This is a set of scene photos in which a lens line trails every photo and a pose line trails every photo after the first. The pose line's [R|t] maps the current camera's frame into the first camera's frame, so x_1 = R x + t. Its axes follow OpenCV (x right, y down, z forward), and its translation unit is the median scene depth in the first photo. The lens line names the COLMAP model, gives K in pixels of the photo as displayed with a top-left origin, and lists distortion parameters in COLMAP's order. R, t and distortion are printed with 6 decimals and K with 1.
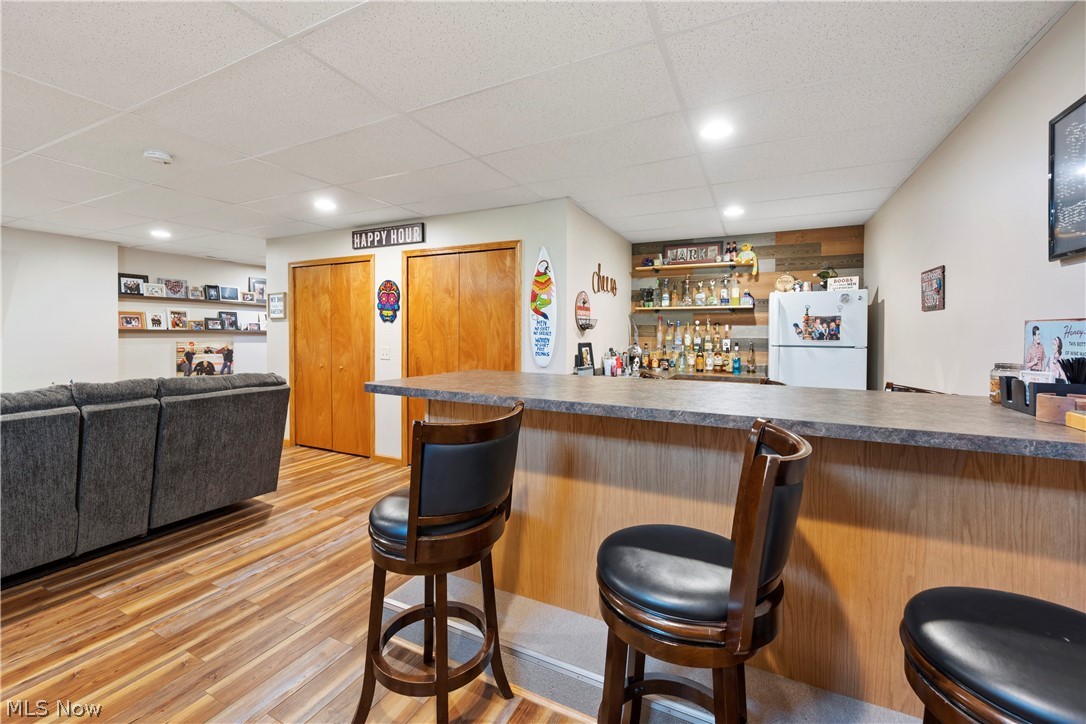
lens RADIAL K [[445.9, 0, 539.1], [0, 445.9, 334.3], [0, 0, 1]] dist [-0.000356, -0.000306]
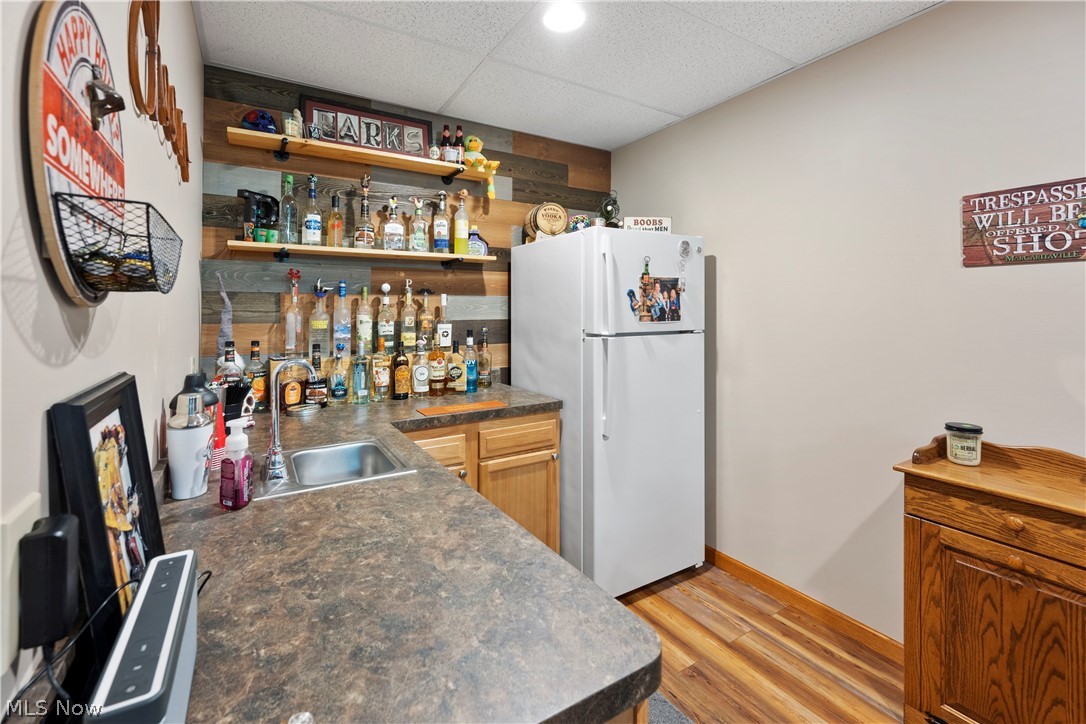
lens RADIAL K [[460.5, 0, 508.2], [0, 460.5, 302.2], [0, 0, 1]] dist [-0.000888, -0.000139]
pose [[0.560067, 0.005852, 0.828427, 0.043478], [0.012578, 0.999800, -0.015565, -0.003222], [-0.828352, 0.019137, 0.559881, 0.650941]]
